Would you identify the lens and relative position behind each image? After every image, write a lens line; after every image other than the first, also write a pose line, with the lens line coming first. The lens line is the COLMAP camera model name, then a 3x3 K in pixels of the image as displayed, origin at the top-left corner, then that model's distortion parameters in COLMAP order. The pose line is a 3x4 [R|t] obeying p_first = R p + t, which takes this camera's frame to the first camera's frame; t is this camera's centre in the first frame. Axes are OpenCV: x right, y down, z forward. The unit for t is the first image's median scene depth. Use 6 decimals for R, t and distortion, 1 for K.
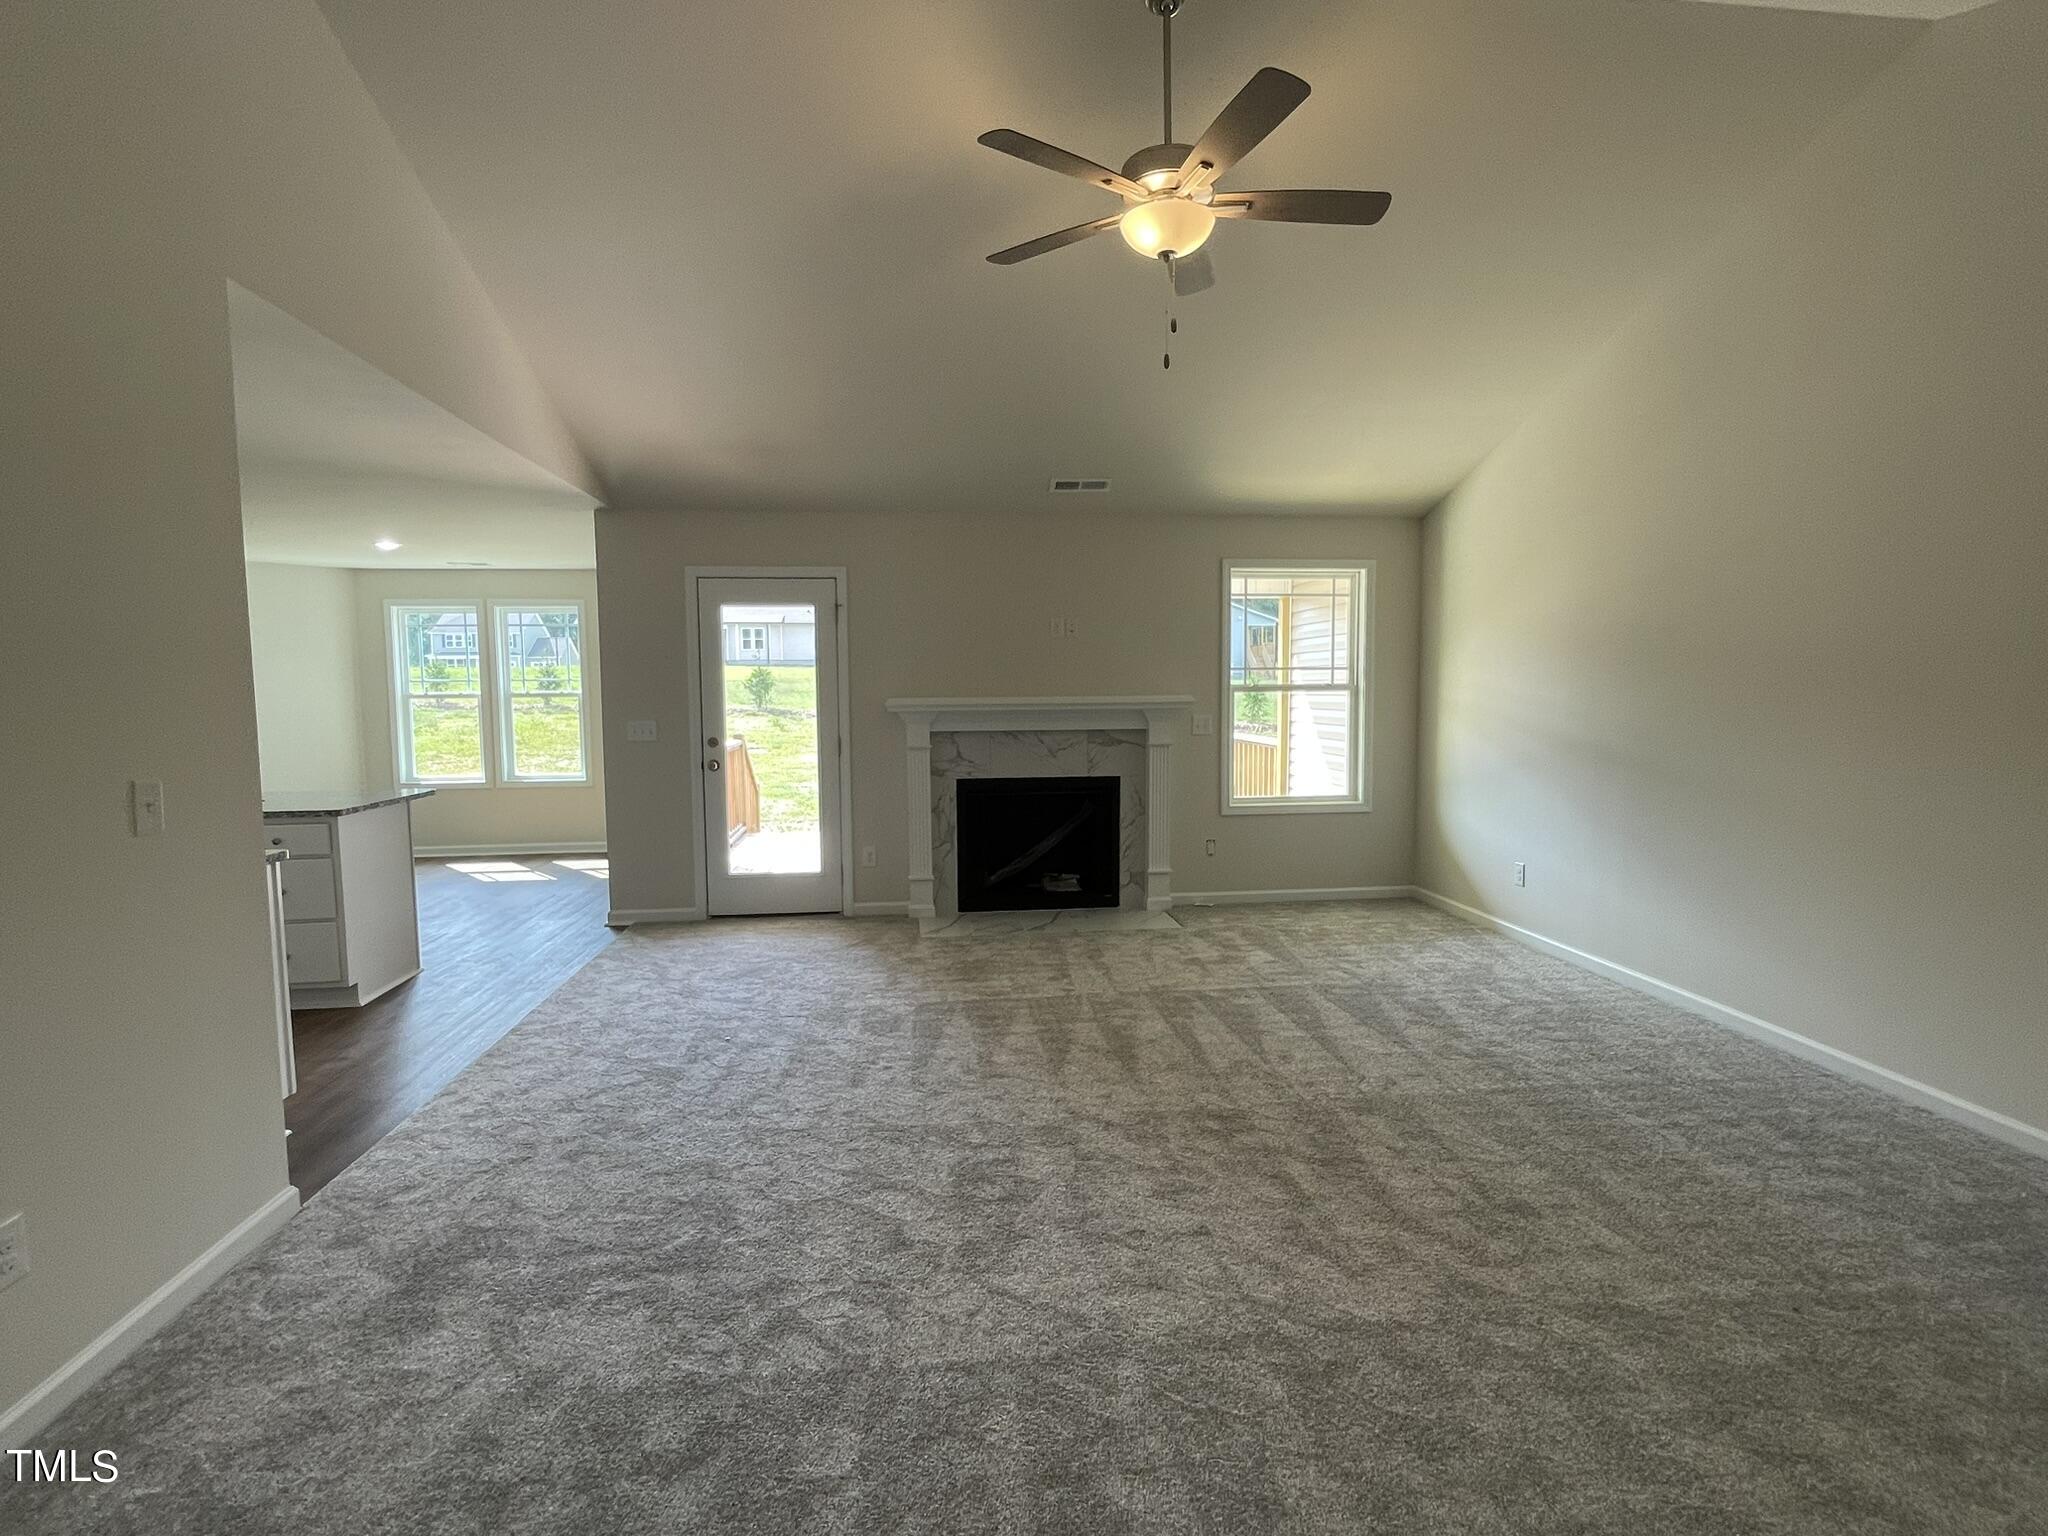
lens RADIAL K [[988.9, 0, 1017.1], [0, 988.9, 766.0], [0, 0, 1]] dist [-0.001257, -0.001068]
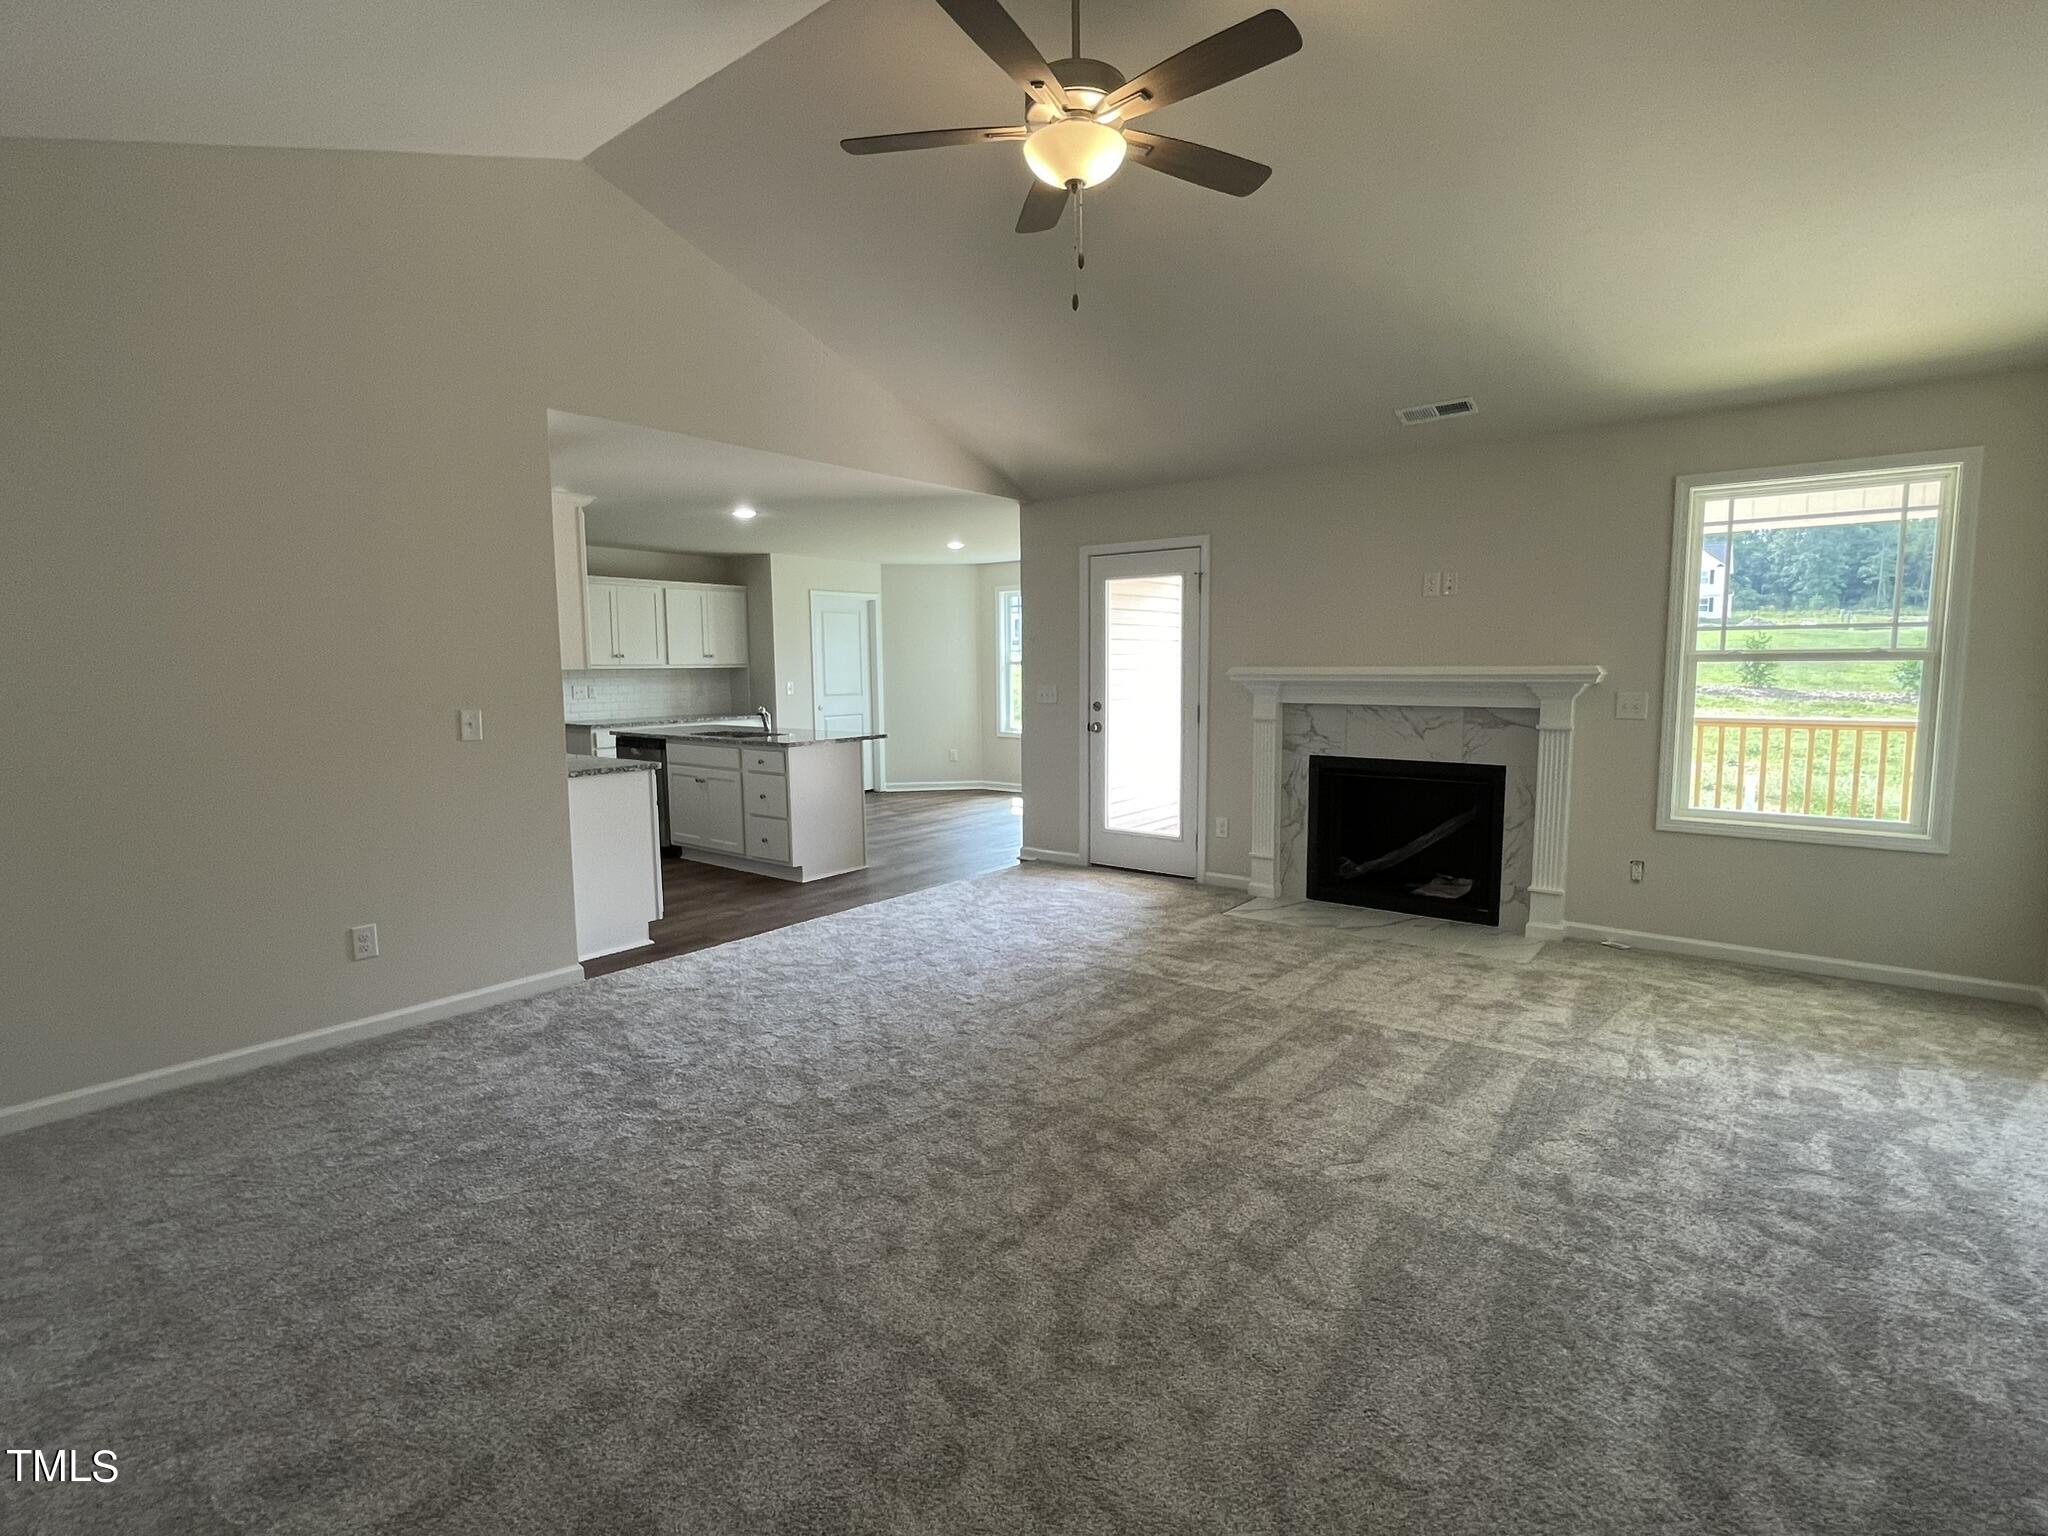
lens RADIAL K [[988.9, 0, 1017.1], [0, 988.9, 766.0], [0, 0, 1]] dist [-0.001257, -0.001068]
pose [[0.711620, 0.075946, -0.698448, 0.476479], [-0.052977, 0.997110, 0.054444, -0.015481], [0.700564, -0.001742, 0.713587, 0.183250]]
